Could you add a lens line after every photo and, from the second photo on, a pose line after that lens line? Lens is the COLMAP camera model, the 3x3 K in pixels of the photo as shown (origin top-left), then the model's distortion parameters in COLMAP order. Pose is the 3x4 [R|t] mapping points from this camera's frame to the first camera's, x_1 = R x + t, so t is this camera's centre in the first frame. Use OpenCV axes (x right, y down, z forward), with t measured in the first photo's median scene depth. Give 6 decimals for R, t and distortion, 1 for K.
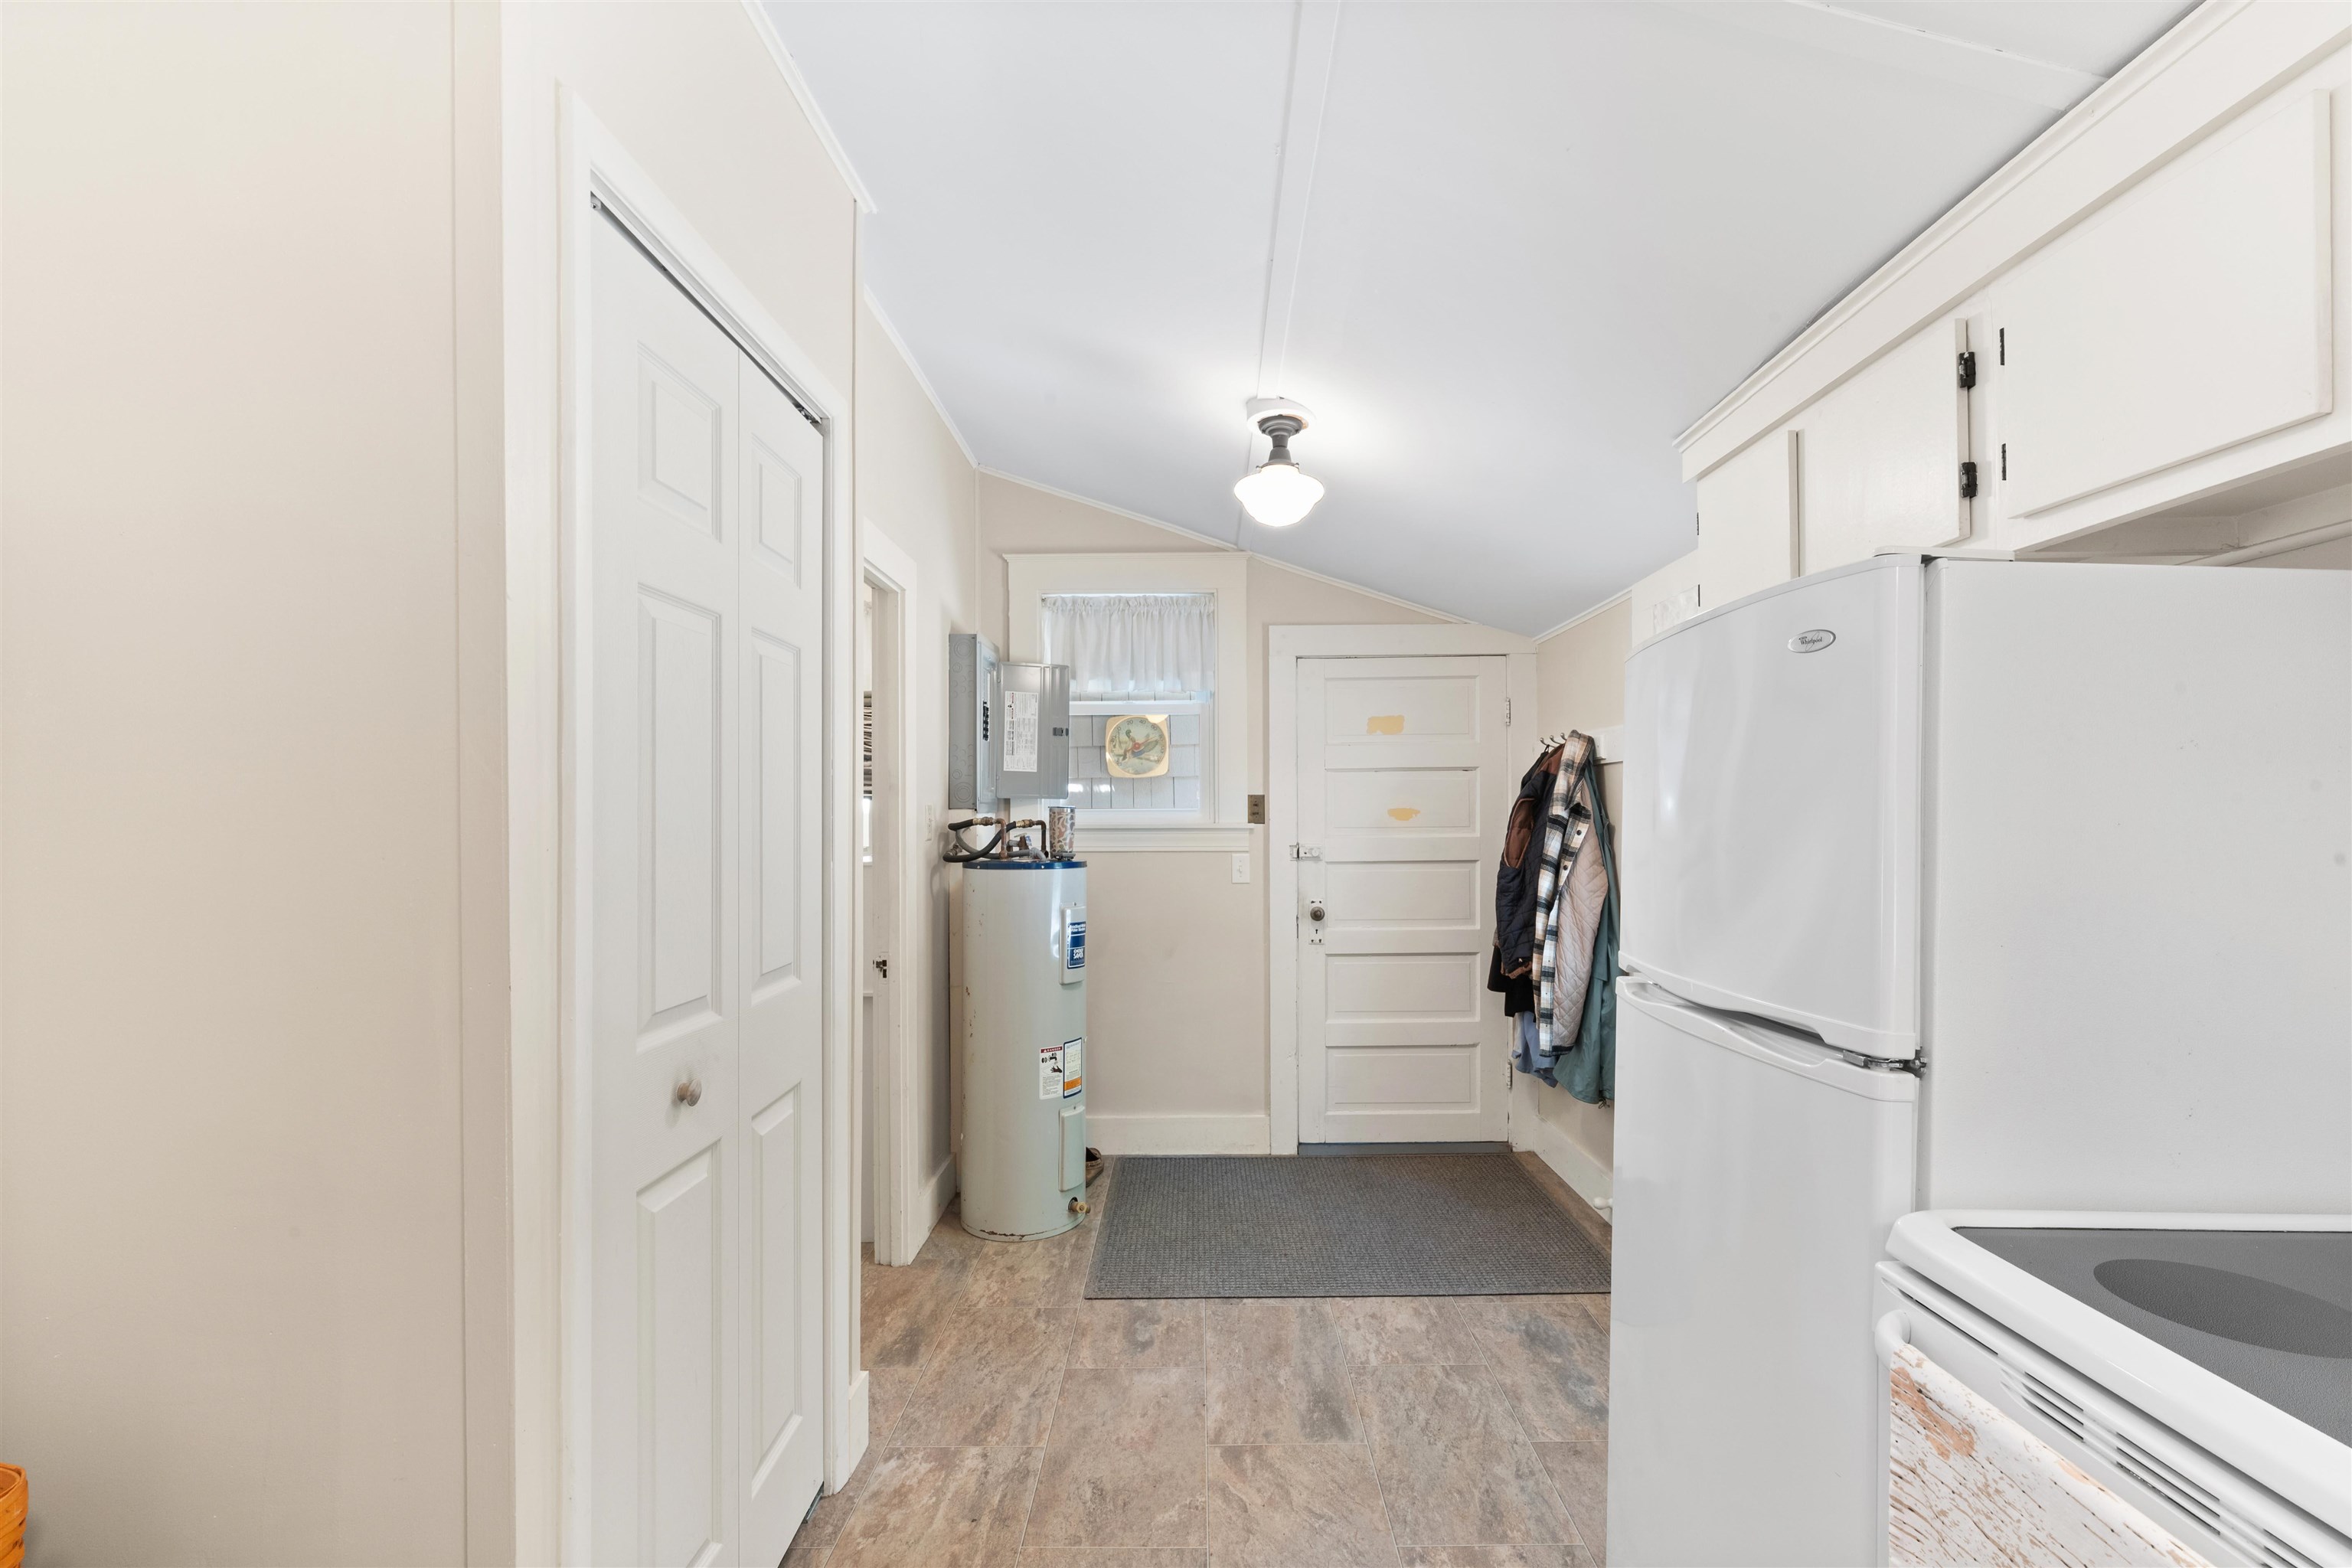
lens RADIAL K [[1043.6, 0, 1179.1], [0, 1043.6, 819.5], [0, 0, 1]] dist [0.000894, -0.000224]
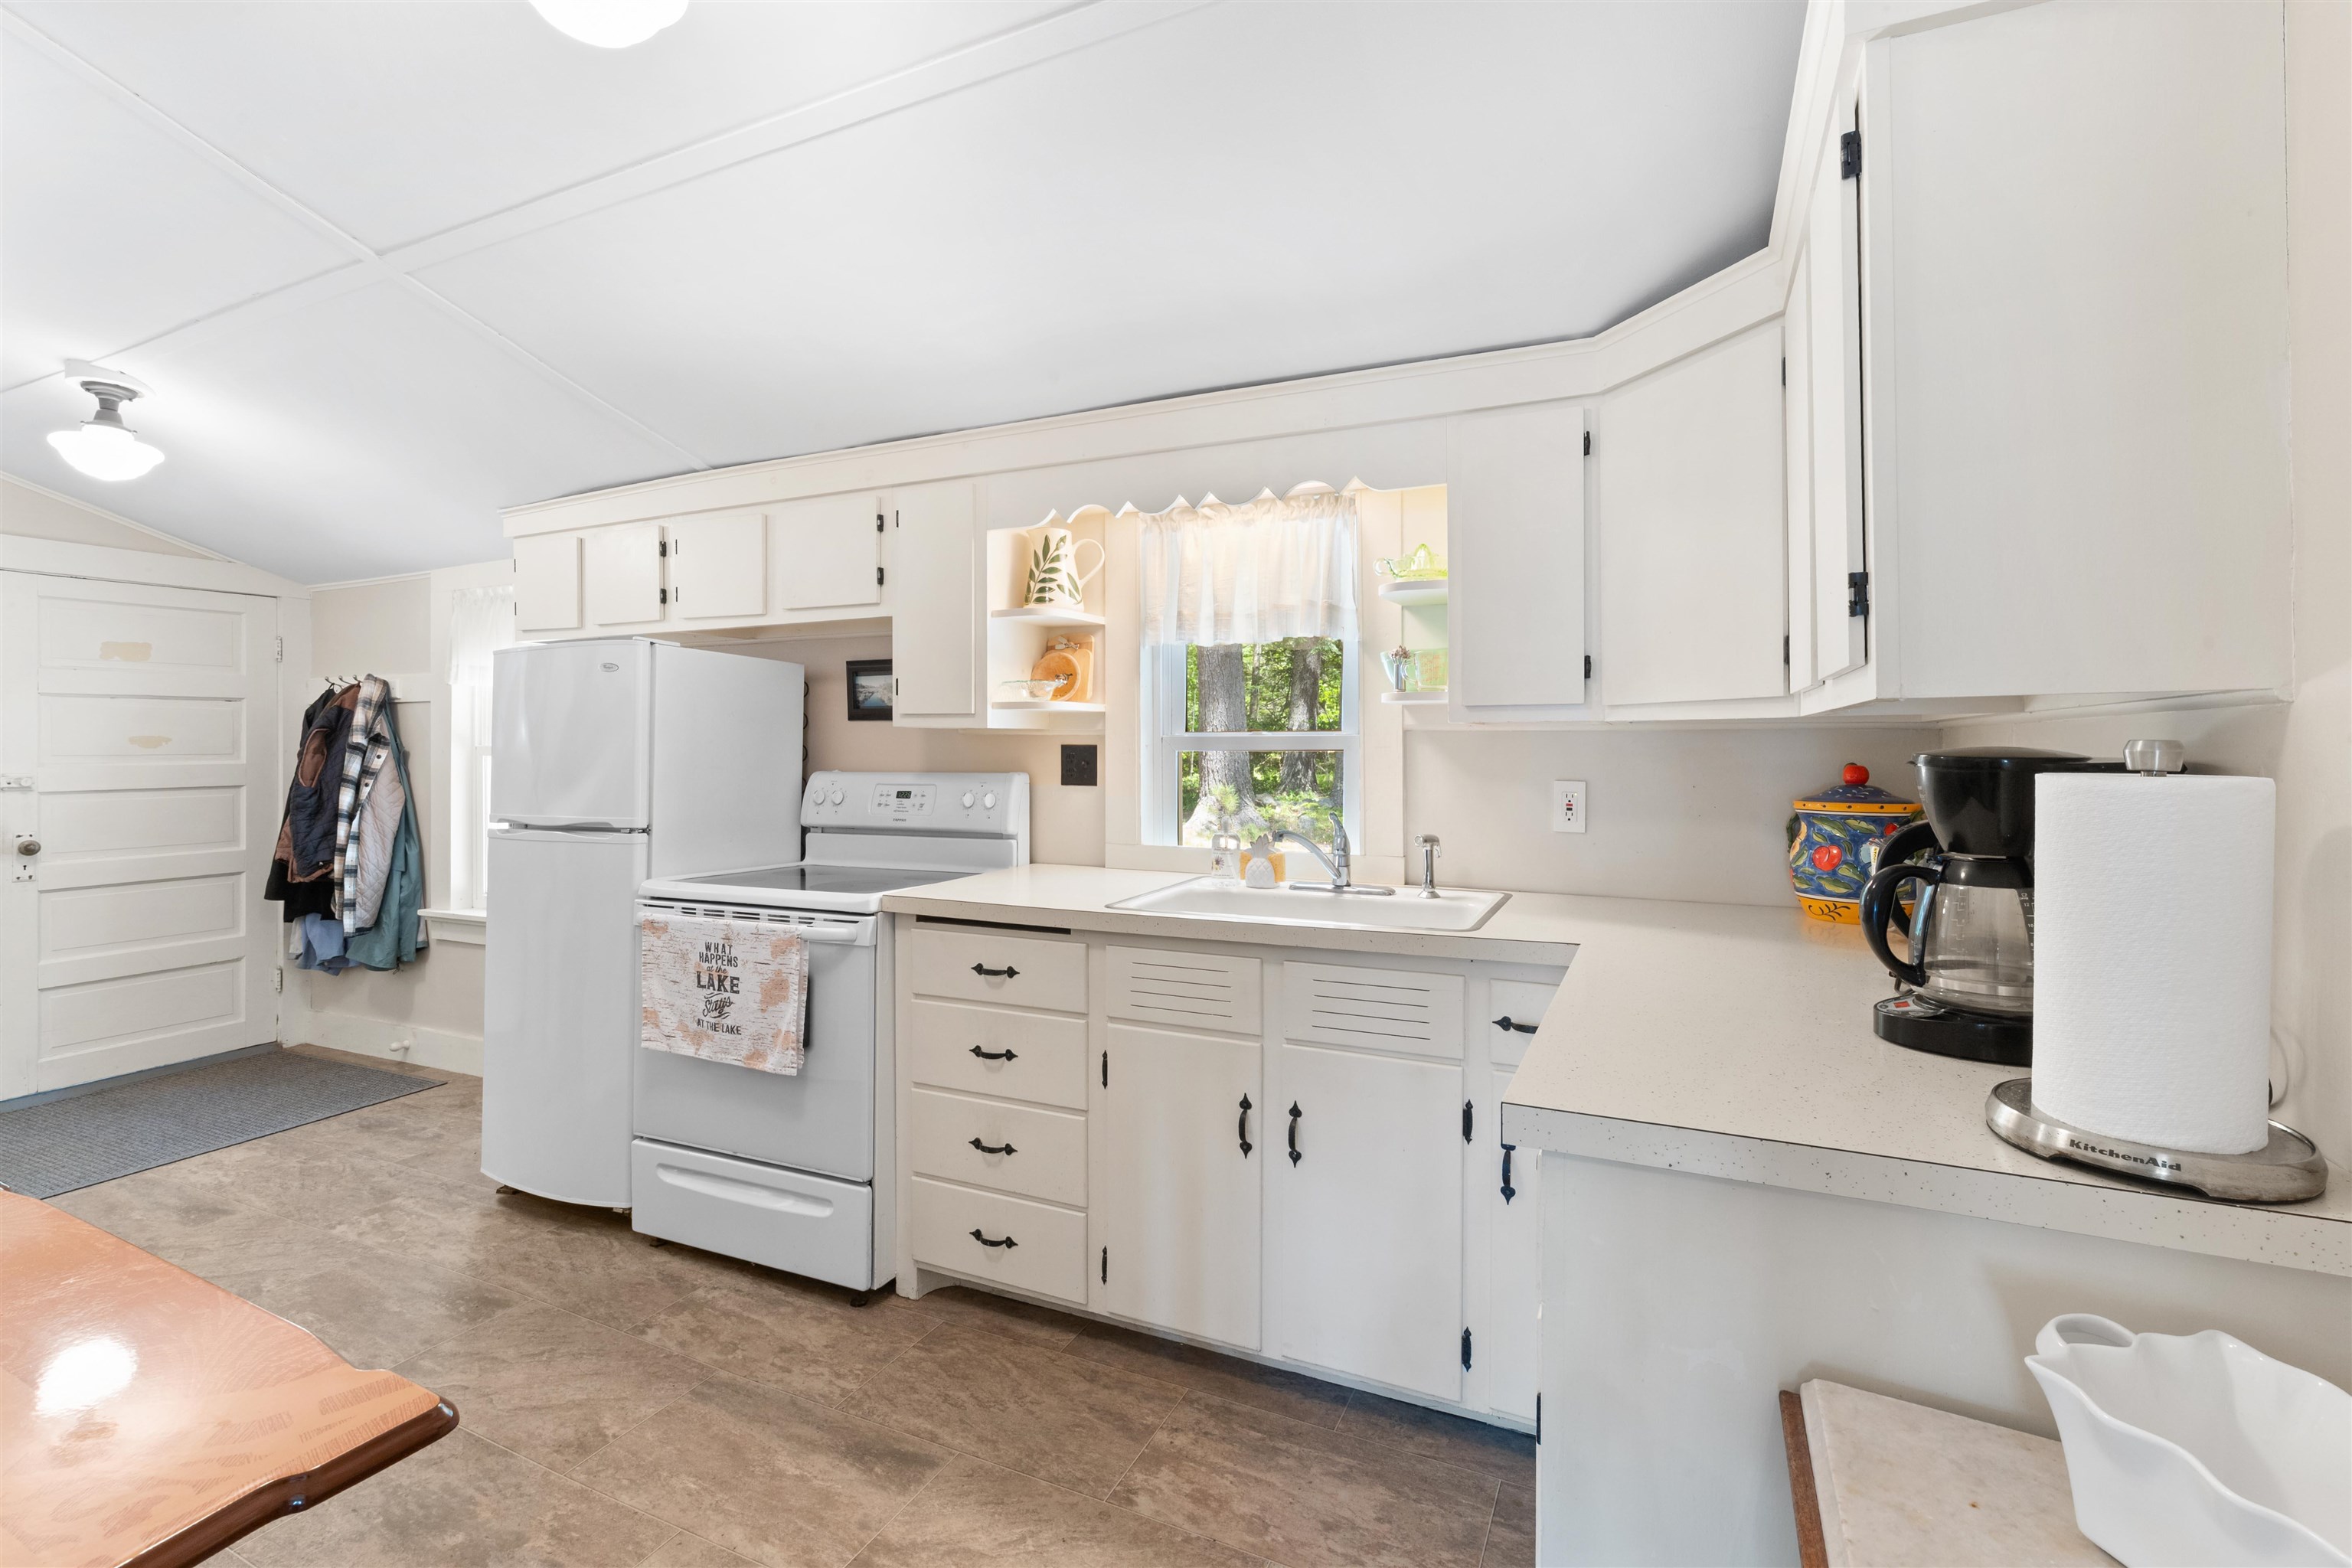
lens RADIAL K [[1036.2, 0, 1183.3], [0, 1036.2, 732.1], [0, 0, 1]] dist [0.001766, 0.000330]
pose [[0.429885, 0.016872, 0.902726, -0.329398], [0.003367, 0.999788, -0.020290, 0.011637], [-0.902877, 0.011762, 0.429737, -0.412776]]
